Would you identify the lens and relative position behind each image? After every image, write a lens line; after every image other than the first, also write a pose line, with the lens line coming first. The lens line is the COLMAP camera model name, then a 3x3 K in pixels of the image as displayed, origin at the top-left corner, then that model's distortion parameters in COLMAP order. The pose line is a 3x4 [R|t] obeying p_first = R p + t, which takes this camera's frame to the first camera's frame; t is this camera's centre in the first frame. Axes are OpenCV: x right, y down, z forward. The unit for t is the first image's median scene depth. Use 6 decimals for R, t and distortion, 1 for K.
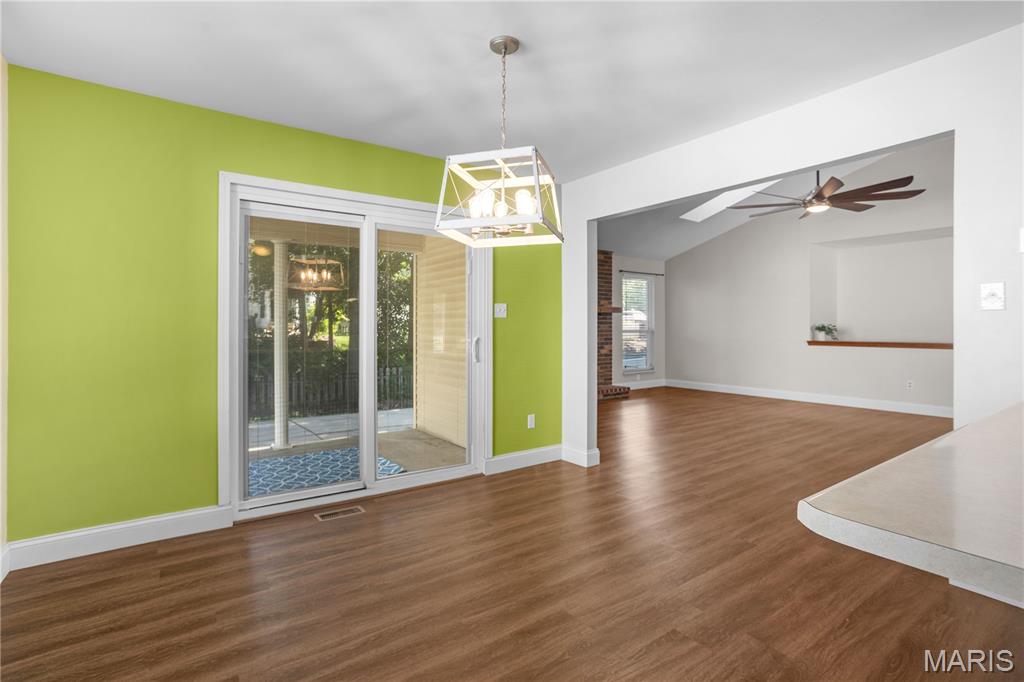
lens RADIAL K [[482.6, 0, 510.4], [0, 482.6, 330.0], [0, 0, 1]] dist [-0.013529, 0.000147]
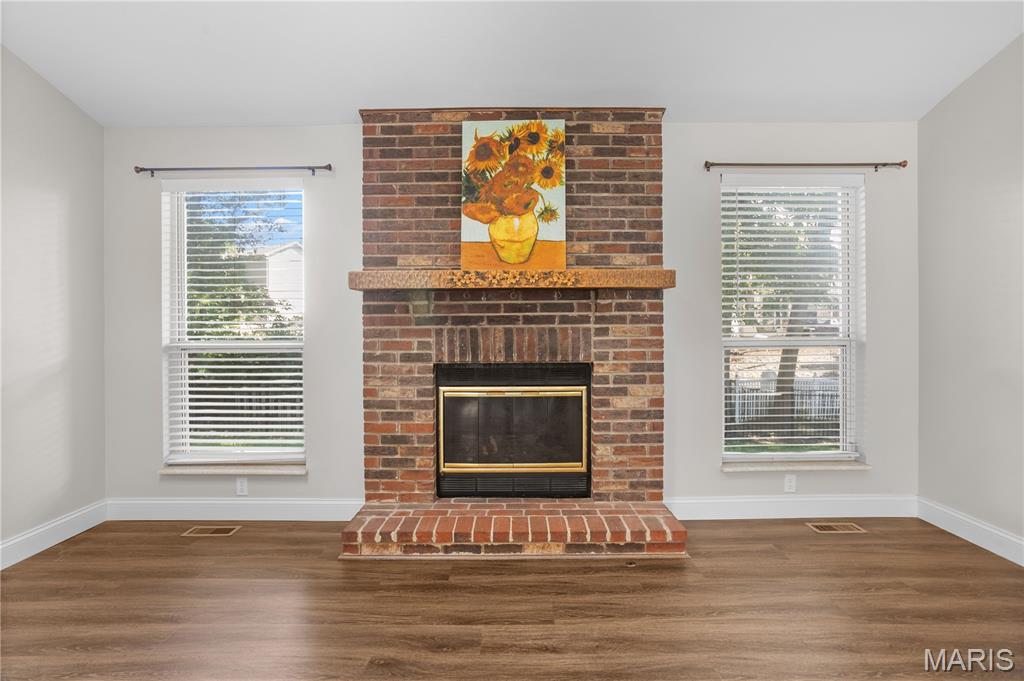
lens RADIAL K [[482.6, 0, 510.4], [0, 482.6, 329.5], [0, 0, 1]] dist [-0.013529, 0.000147]
pose [[0.807283, -0.004743, -0.590145, 0.337110], [-0.001629, 0.999946, -0.010265, -0.004273], [0.590162, 0.009248, 0.807232, 0.691599]]
